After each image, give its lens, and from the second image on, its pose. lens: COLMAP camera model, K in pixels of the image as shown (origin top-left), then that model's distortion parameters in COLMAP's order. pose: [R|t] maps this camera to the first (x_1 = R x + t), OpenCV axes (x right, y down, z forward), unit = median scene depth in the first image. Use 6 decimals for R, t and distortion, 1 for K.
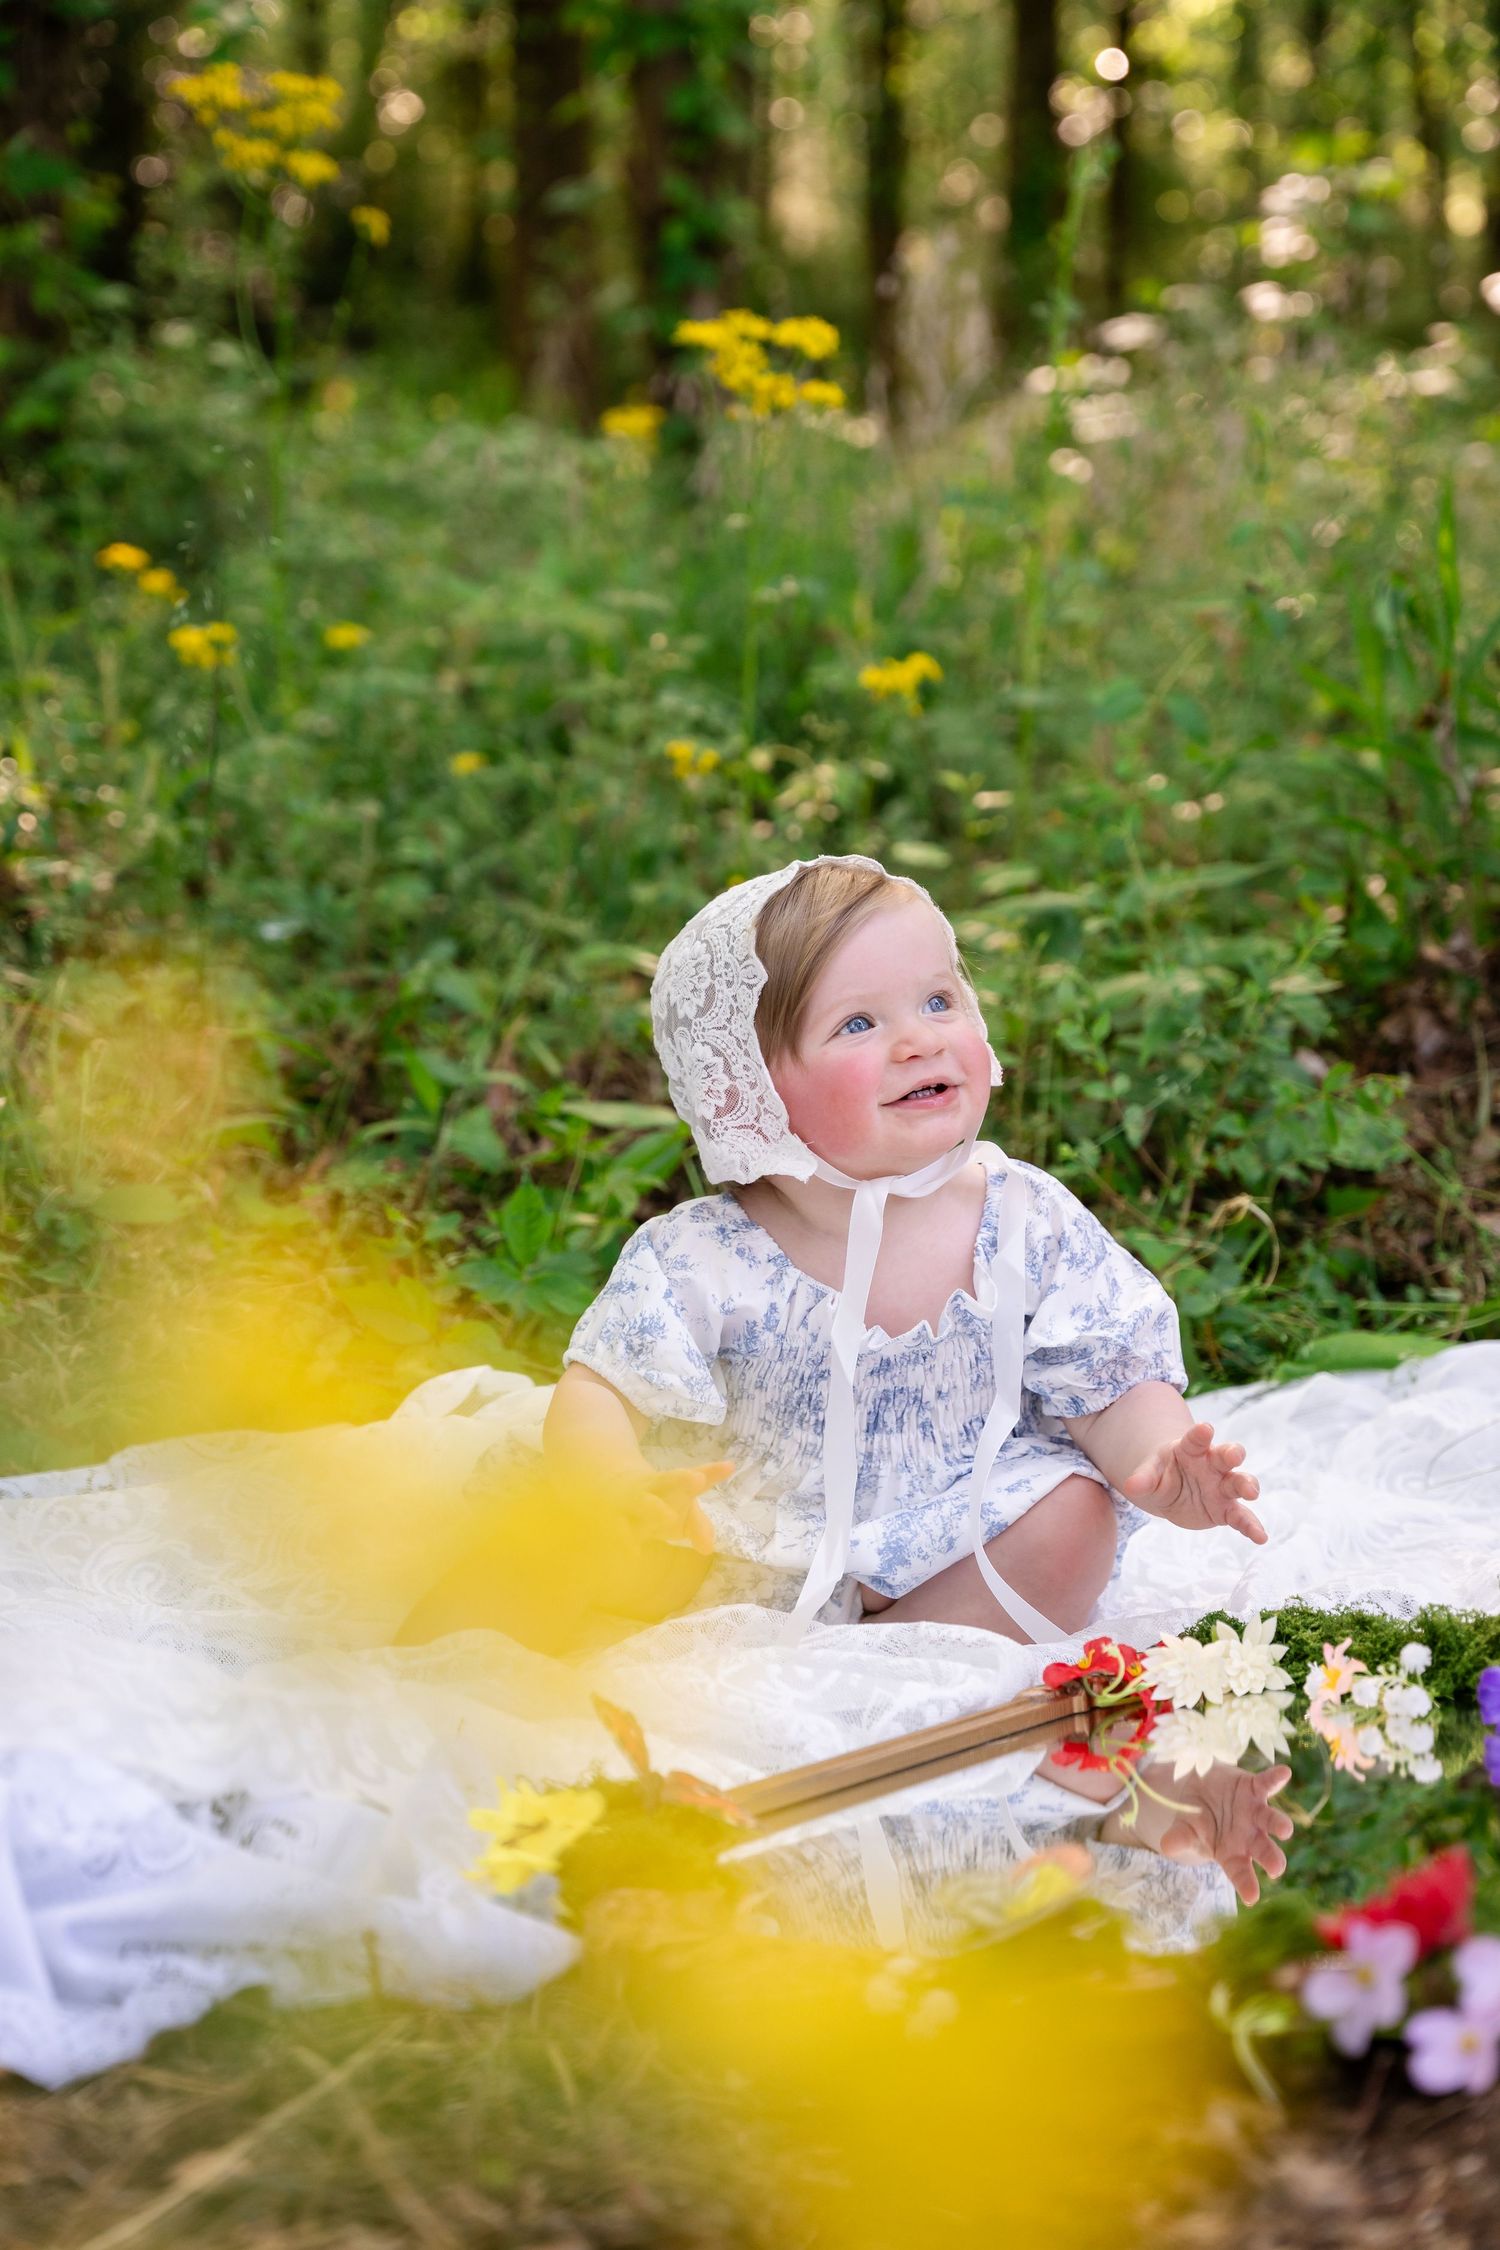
lens RADIAL K [[4023.2, 0, 750.0], [0, 4023.2, 1125.0], [0, 0, 1]] dist [0.002970, 0.013525]
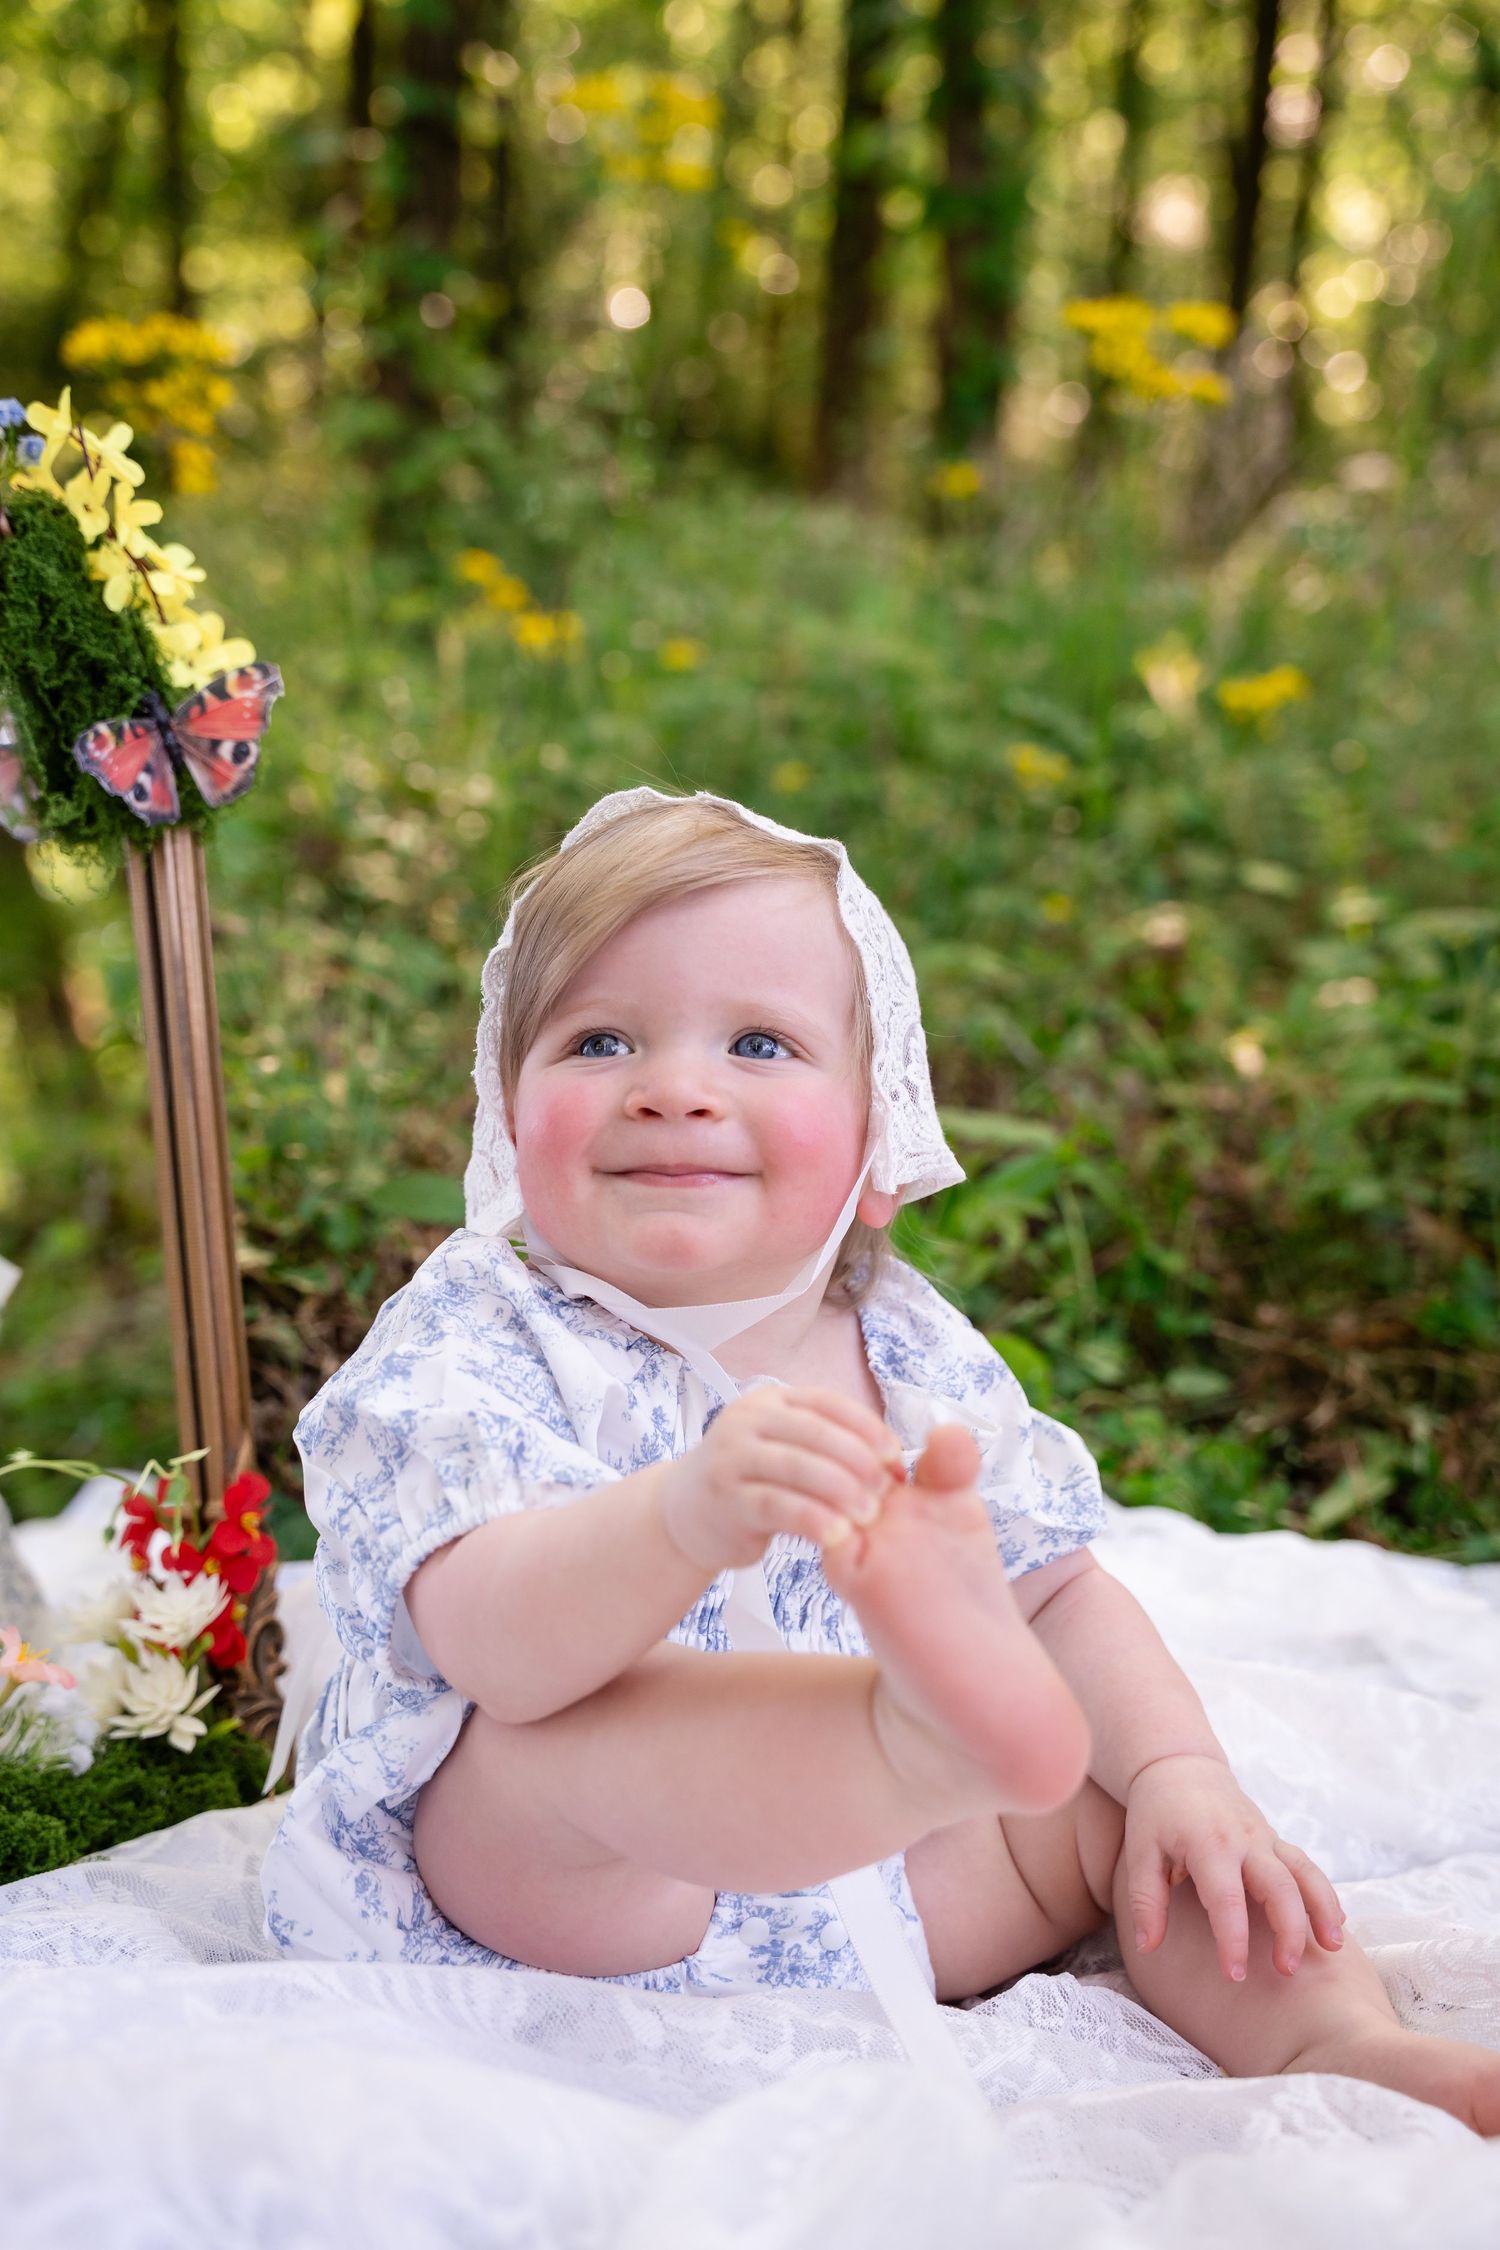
lens RADIAL K [[3057.2, 0, 750.0], [0, 3057.2, 1125.0], [0, 0, 1]] dist [0.137432, -0.000686]
pose [[0.995864, 0.066028, -0.062409, -0.038451], [-0.066134, 0.997811, 0.000377, -0.000261], [0.062297, 0.003752, 0.998051, 0.305927]]
